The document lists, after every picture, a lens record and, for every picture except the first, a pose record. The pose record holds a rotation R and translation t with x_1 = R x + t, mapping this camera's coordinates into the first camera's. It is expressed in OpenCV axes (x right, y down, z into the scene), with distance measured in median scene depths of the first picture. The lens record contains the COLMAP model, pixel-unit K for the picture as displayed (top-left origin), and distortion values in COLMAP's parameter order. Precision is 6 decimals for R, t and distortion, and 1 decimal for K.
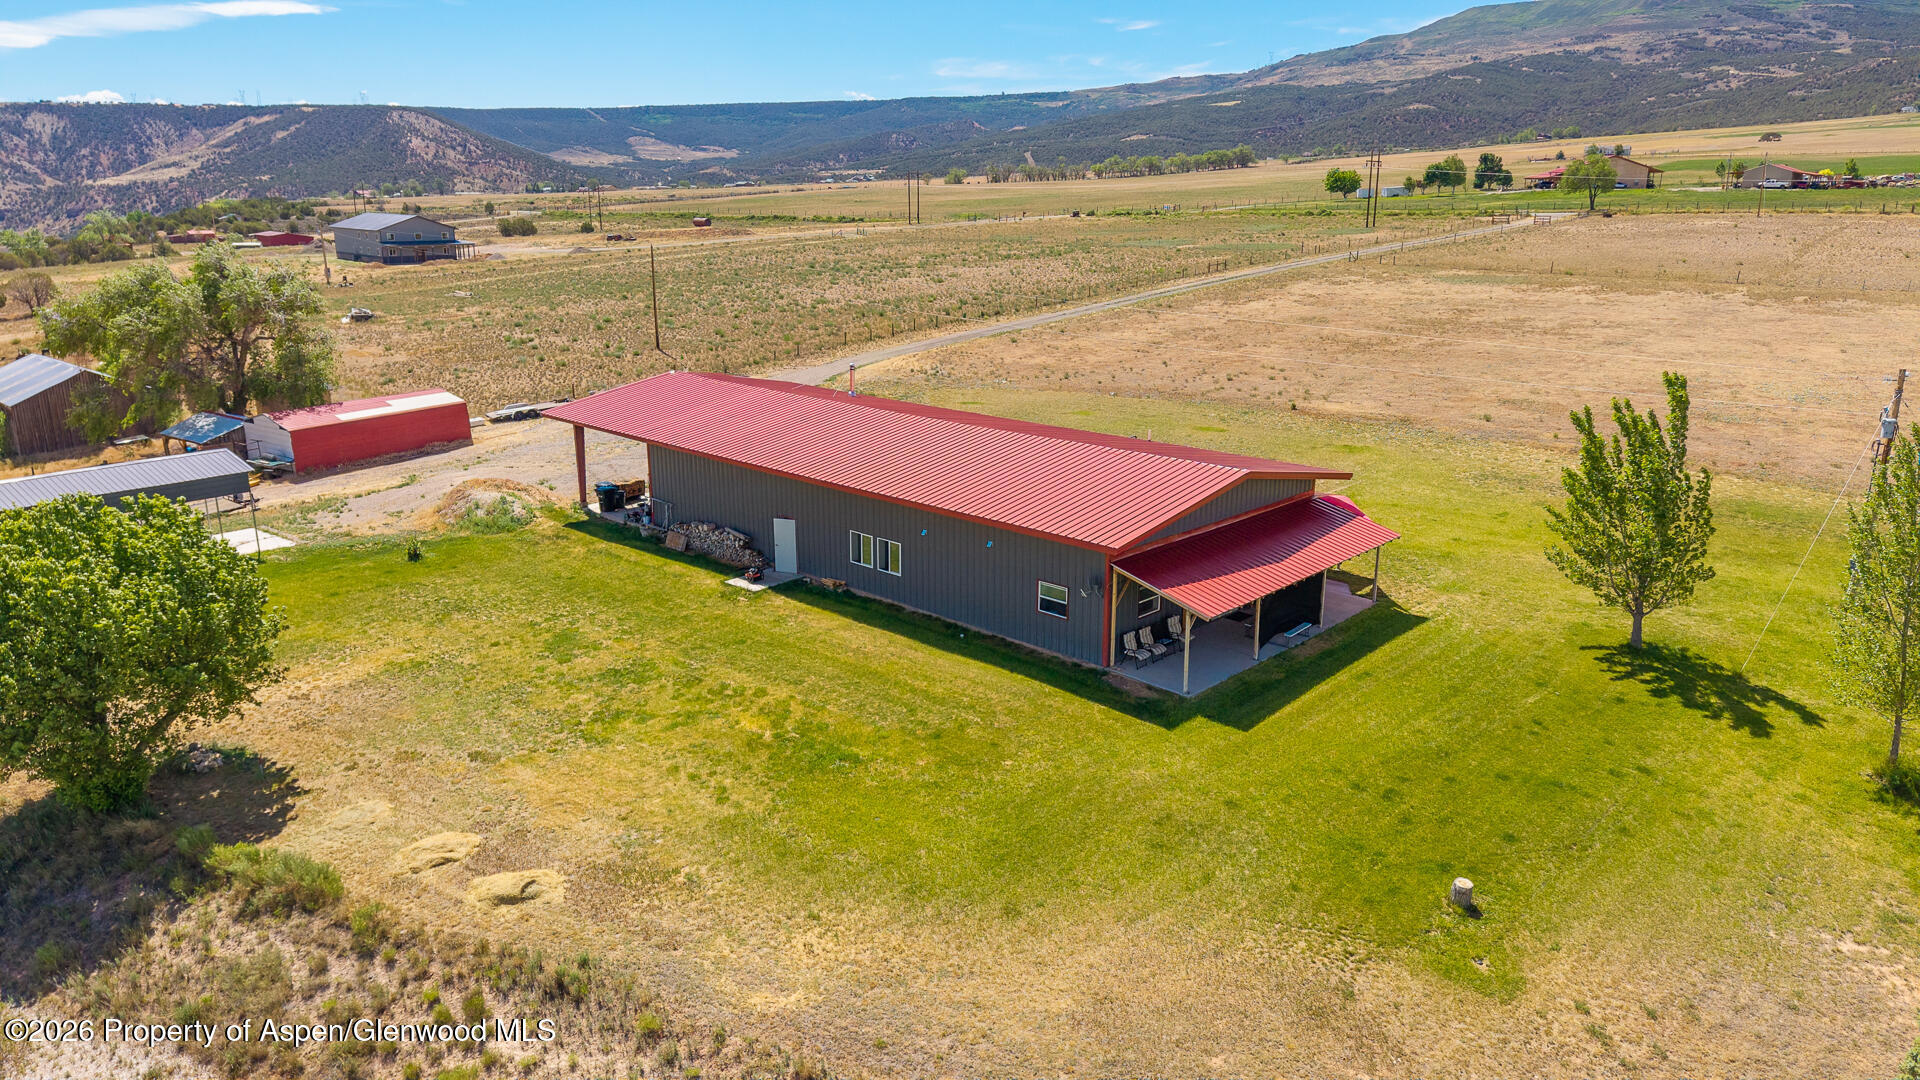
lens RADIAL K [[1284.0, 0, 963.9], [0, 1284.0, 540.9], [0, 0, 1]] dist [0.023276, -0.021674]
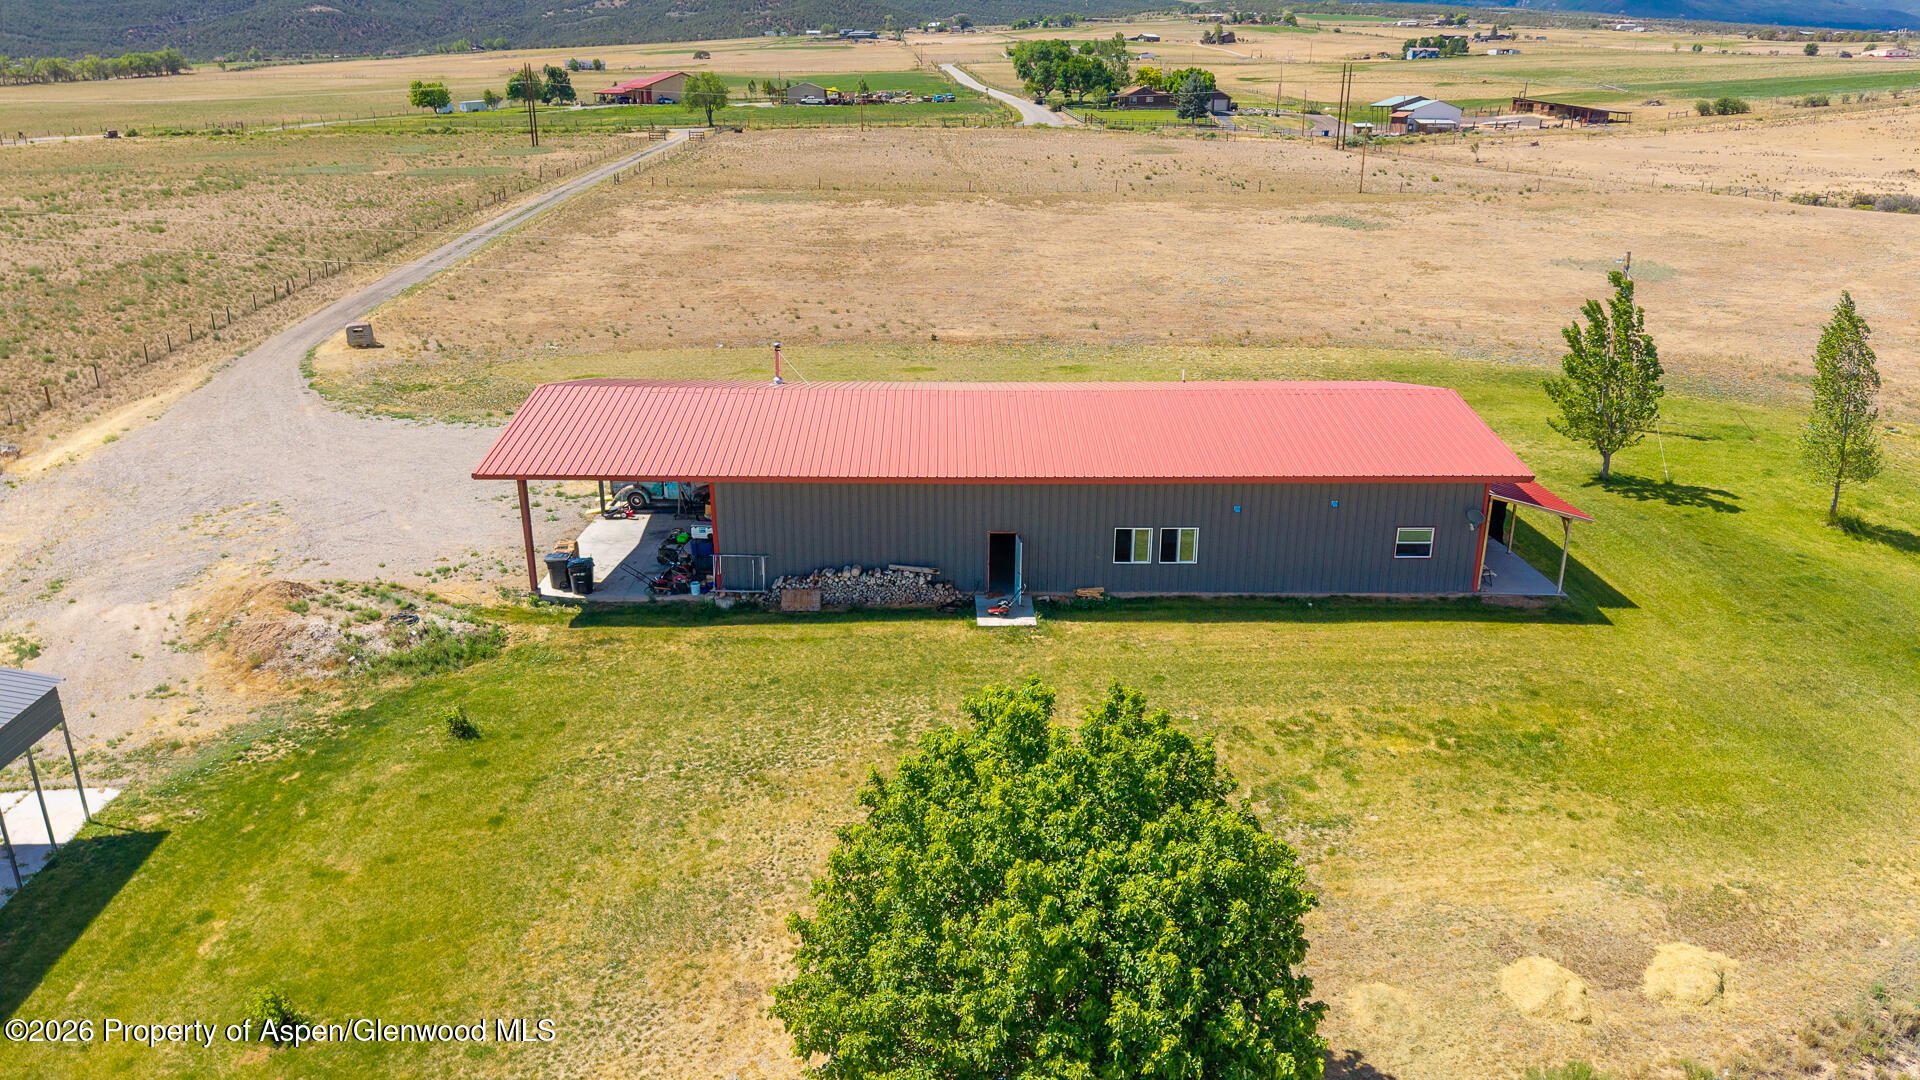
lens RADIAL K [[1283.8, 0, 963.5], [0, 1283.8, 538.6], [0, 0, 1]] dist [0.032770, -0.038483]
pose [[0.716068, -0.223542, 0.661268, -0.763943], [0.182504, 0.974338, 0.131747, -0.139241], [-0.673750, 0.026344, 0.738489, 0.433204]]
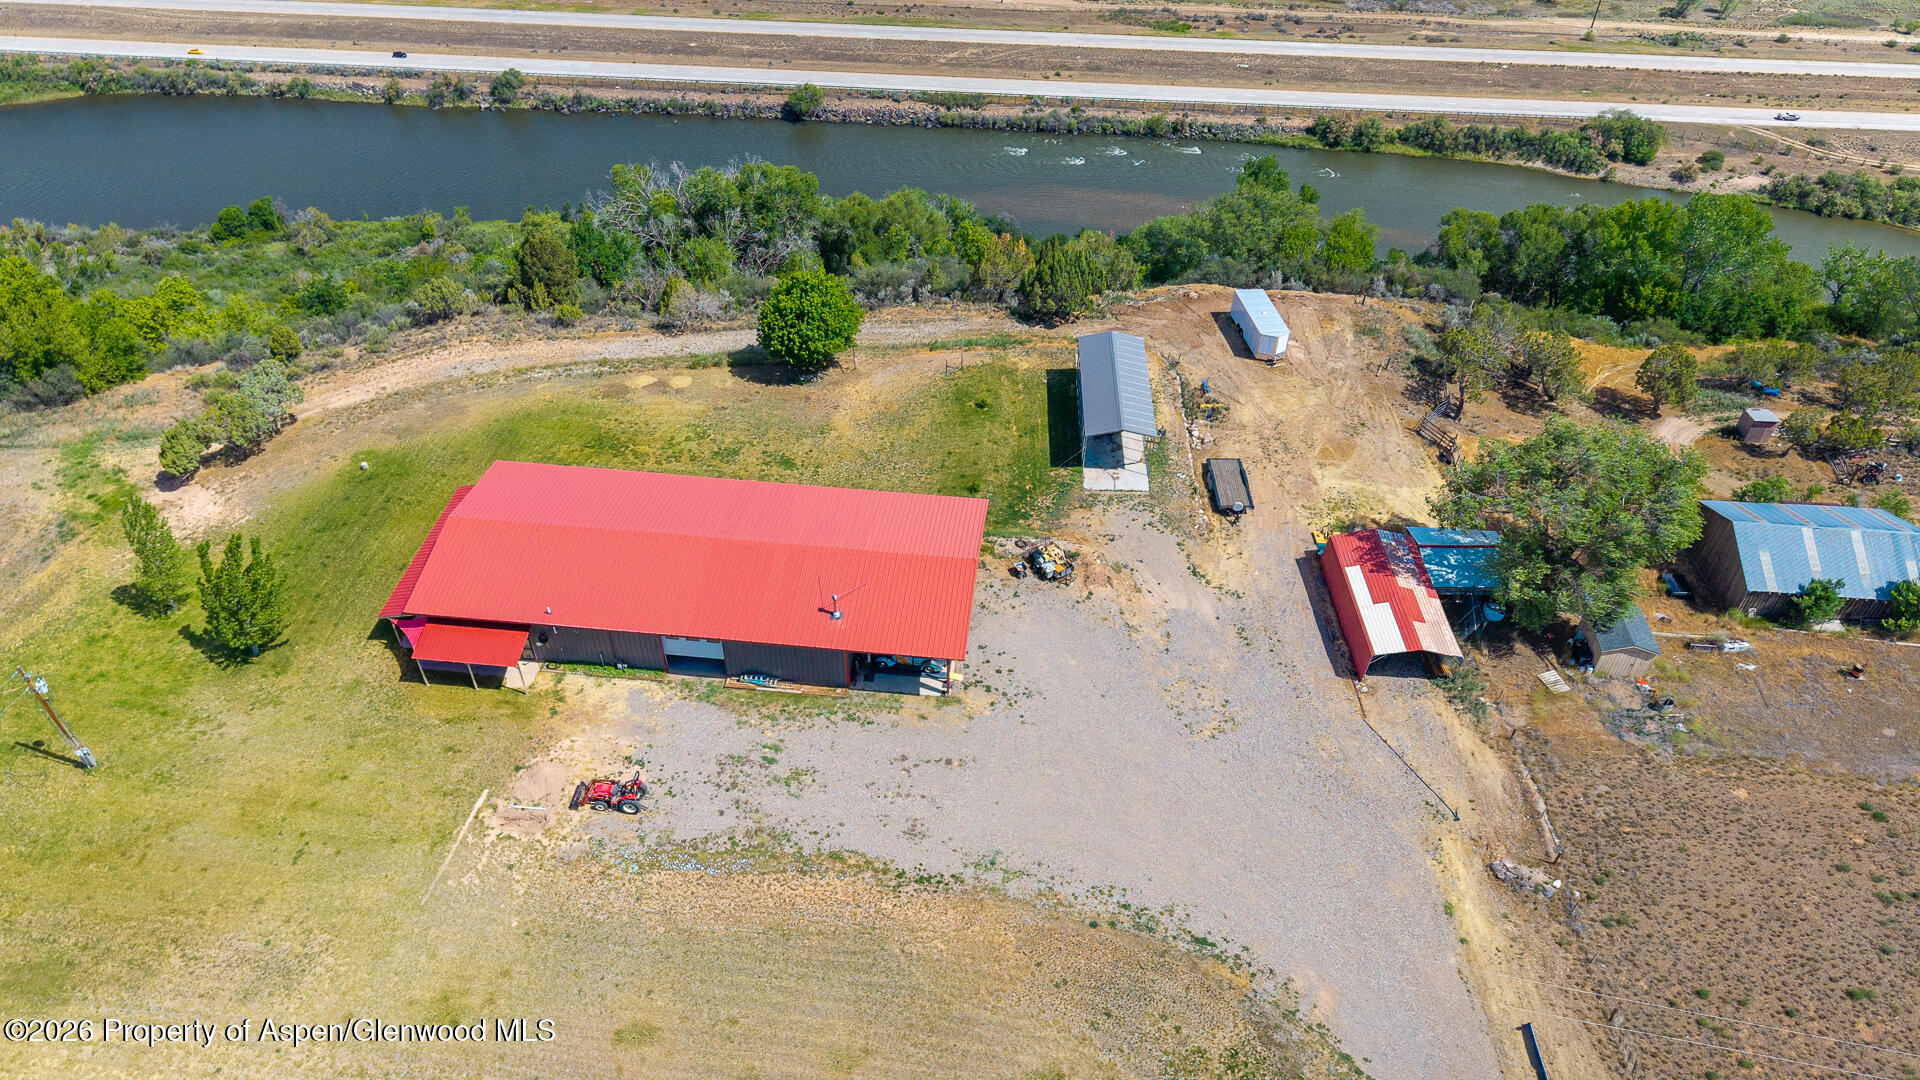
lens RADIAL K [[1283.8, 0, 963.5], [0, 1283.8, 538.6], [0, 0, 1]] dist [0.032770, -0.038483]
pose [[-0.794897, 0.392822, -0.462417, 0.467588], [-0.176181, 0.579855, 0.795442, -1.531825], [0.580602, 0.713764, -0.391717, 2.018746]]
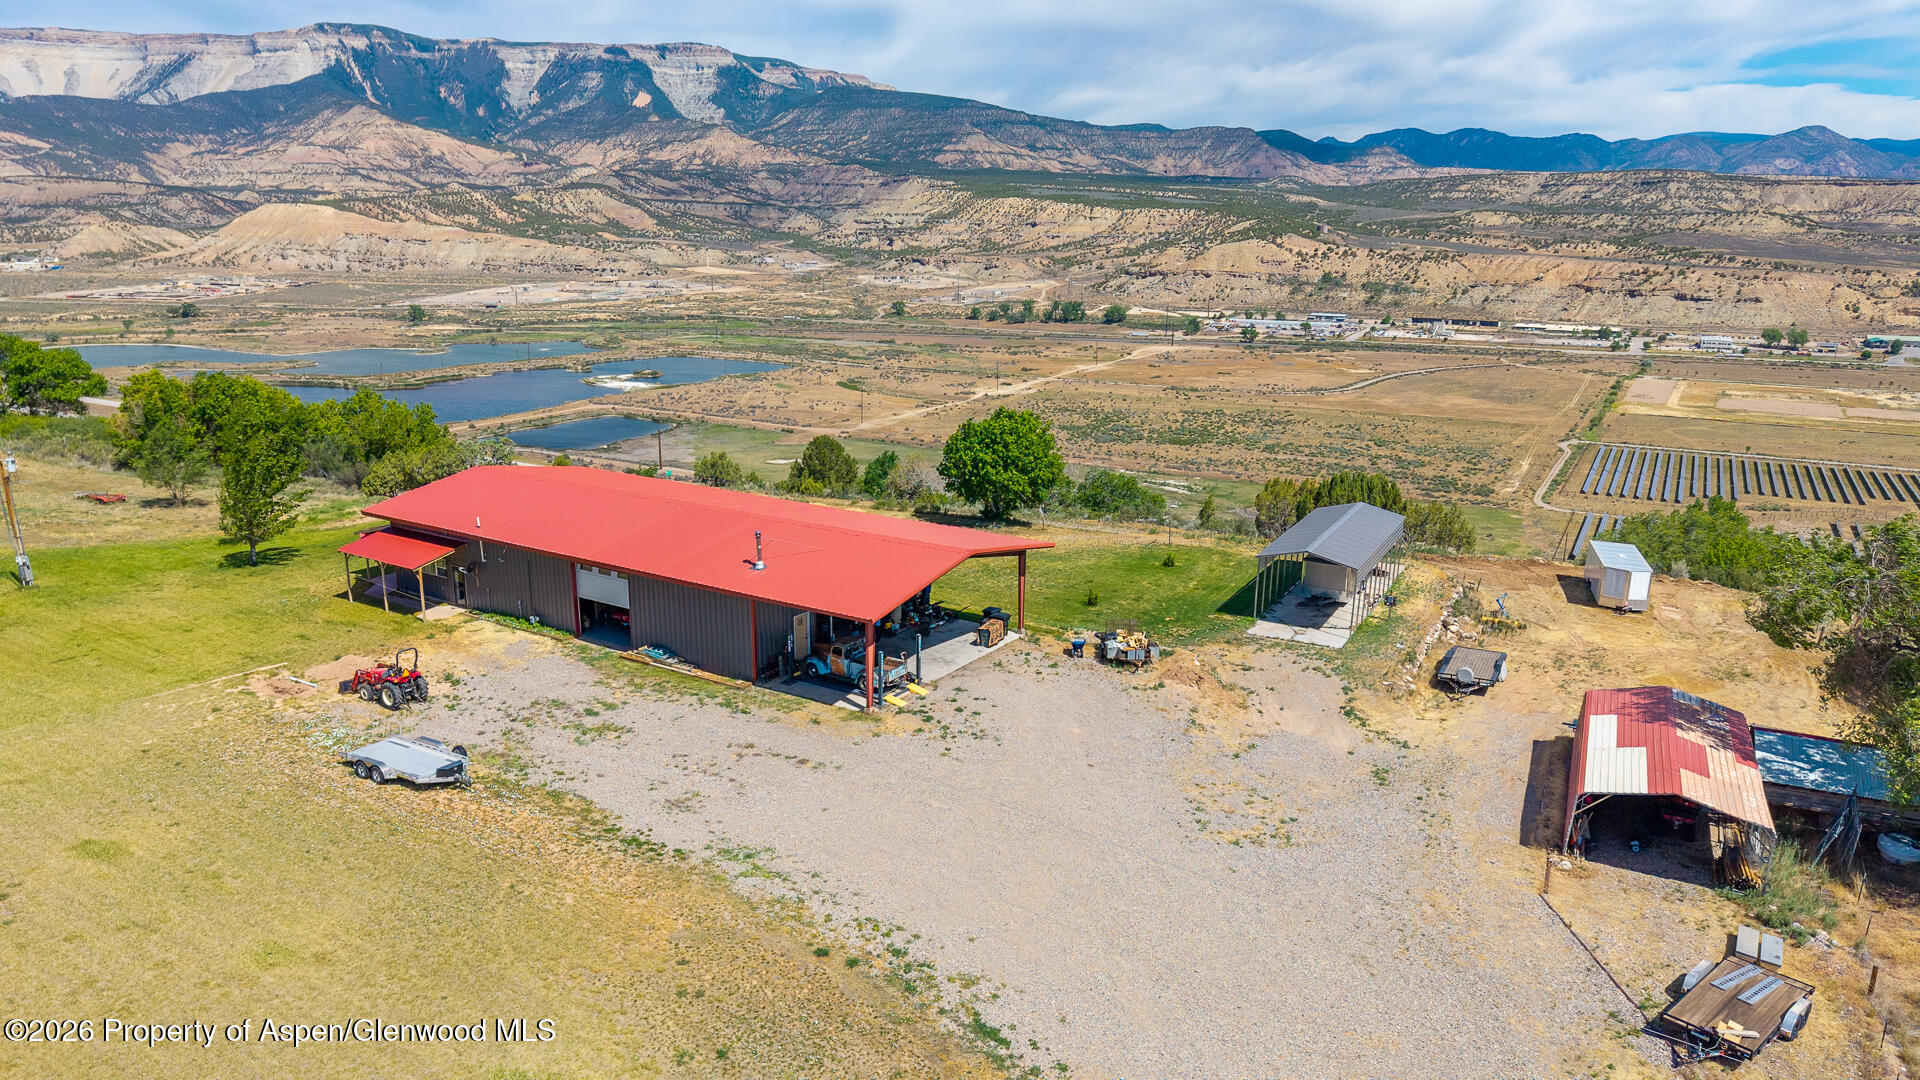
lens RADIAL K [[1287.4, 0, 965.2], [0, 1287.4, 539.4], [0, 0, 1]] dist [0.006600, -0.001900]
pose [[-0.983278, 0.036256, -0.178466, -0.093860], [-0.057036, 0.869370, 0.490859, -0.773970], [0.172949, 0.492830, -0.852764, 2.397712]]
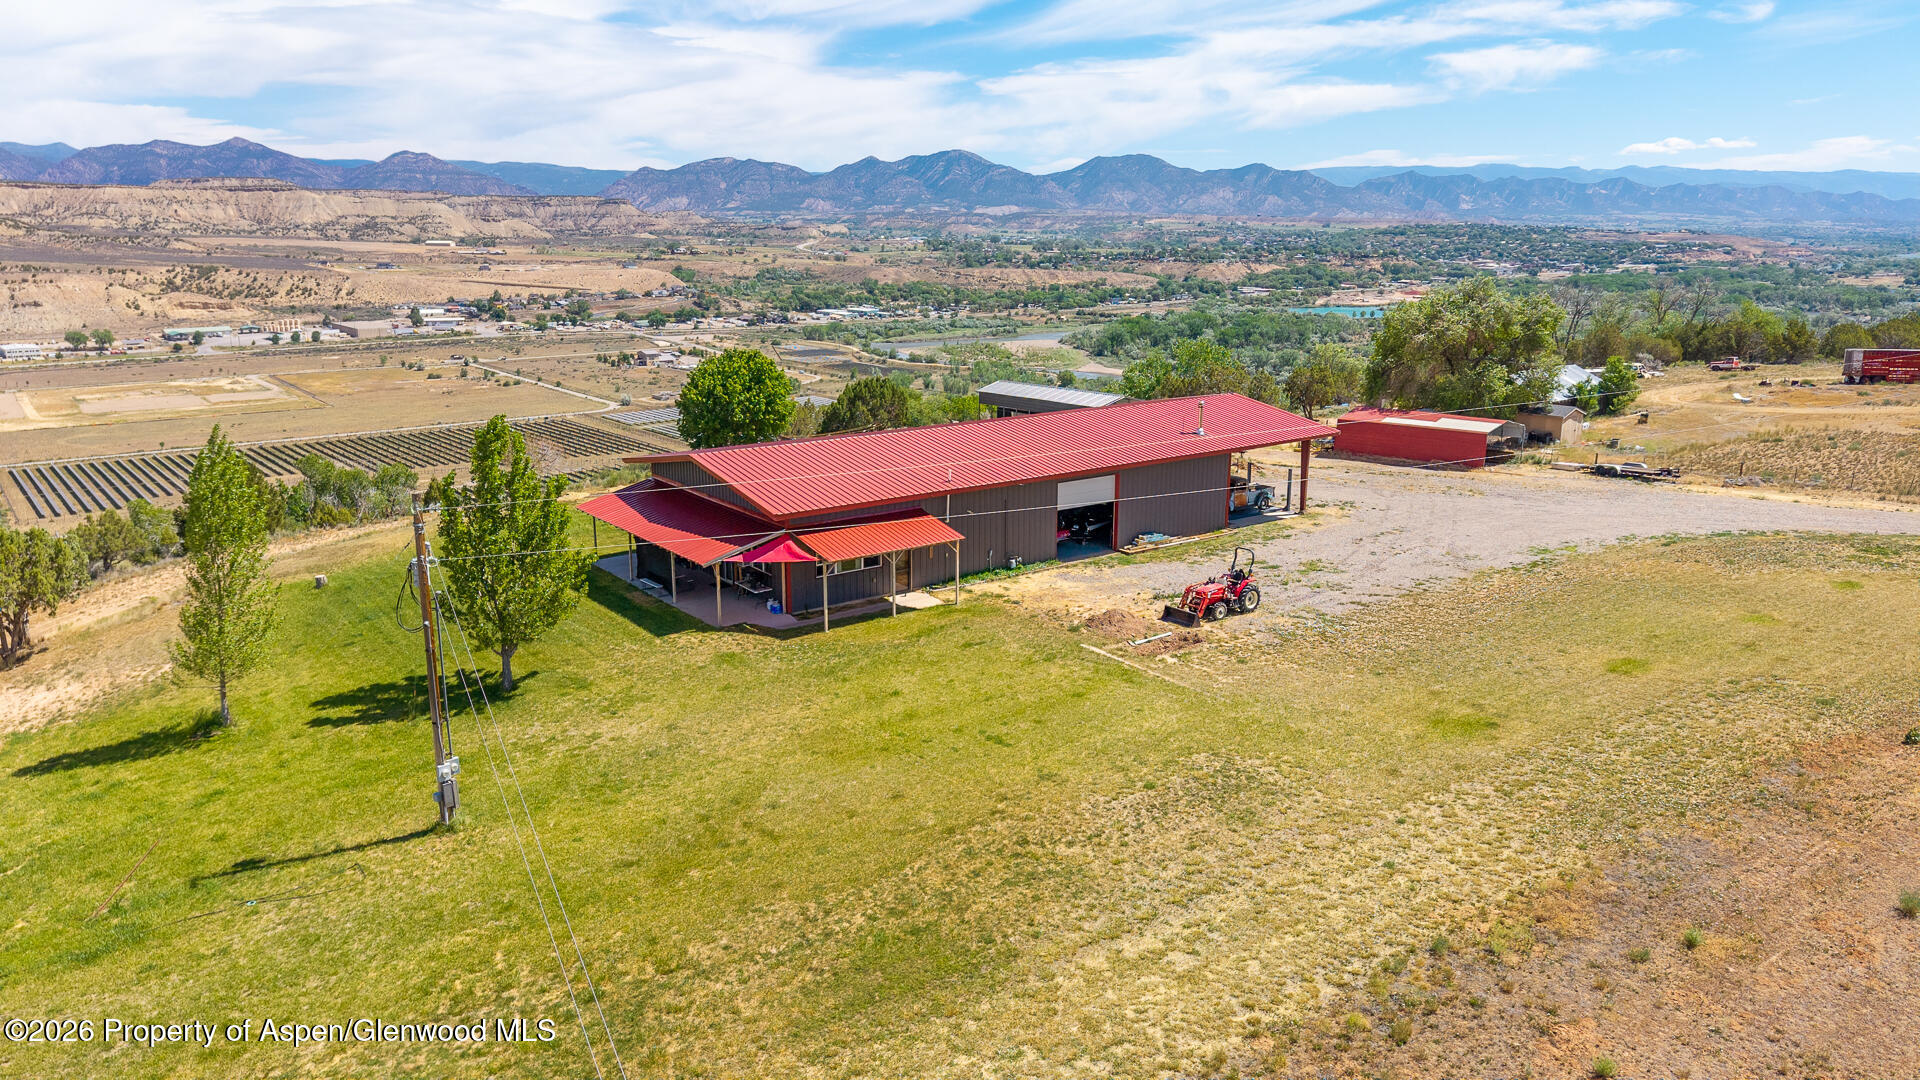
lens RADIAL K [[1283.8, 0, 963.5], [0, 1283.8, 538.6], [0, 0, 1]] dist [0.032770, -0.038483]
pose [[-0.172997, 0.231266, -0.957386, 1.273408], [-0.263625, 0.925703, 0.271249, -0.354805], [0.948986, 0.299317, -0.099176, 1.285745]]
